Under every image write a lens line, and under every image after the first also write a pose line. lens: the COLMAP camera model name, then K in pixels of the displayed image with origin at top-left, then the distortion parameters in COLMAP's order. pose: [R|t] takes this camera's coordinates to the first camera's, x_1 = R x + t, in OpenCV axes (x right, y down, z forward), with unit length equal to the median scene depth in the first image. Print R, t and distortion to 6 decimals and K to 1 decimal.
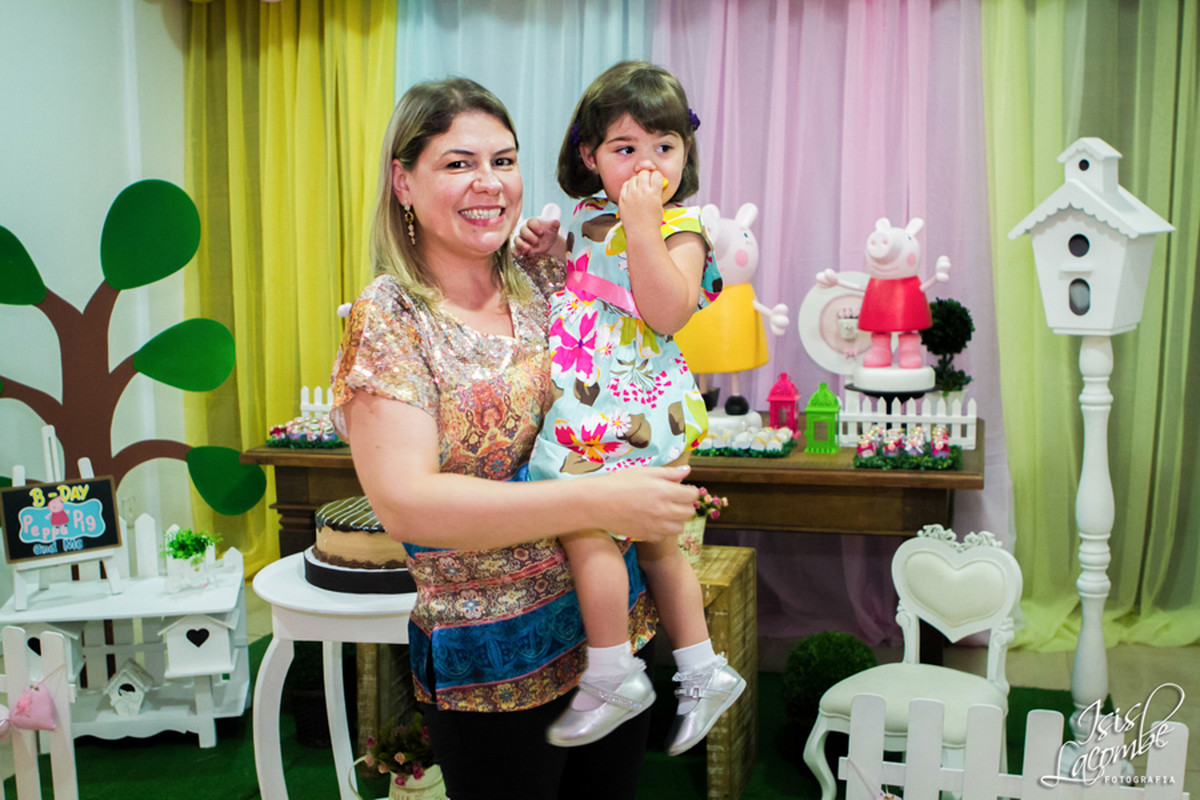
lens RADIAL K [[1327.4, 0, 600.0], [0, 1327.4, 400.0], [0, 0, 1]] dist [-0.080374, 0.010506]
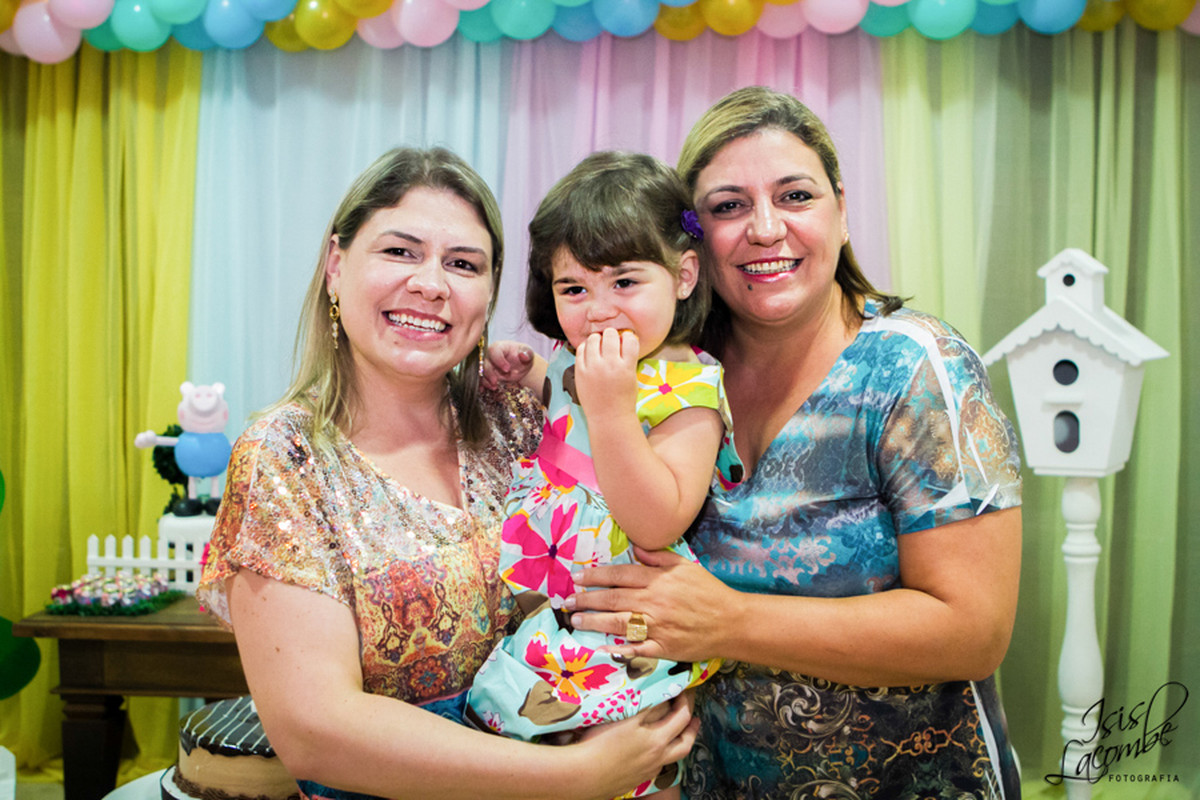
lens RADIAL K [[1427.6, 0, 600.0], [0, 1427.6, 400.0], [0, 0, 1]] dist [-0.089794, 0.047776]
pose [[0.983784, 0.009115, 0.179127, -0.087849], [0.006647, 0.996169, -0.087195, -0.017529], [-0.179235, 0.086972, 0.979954, 0.122169]]
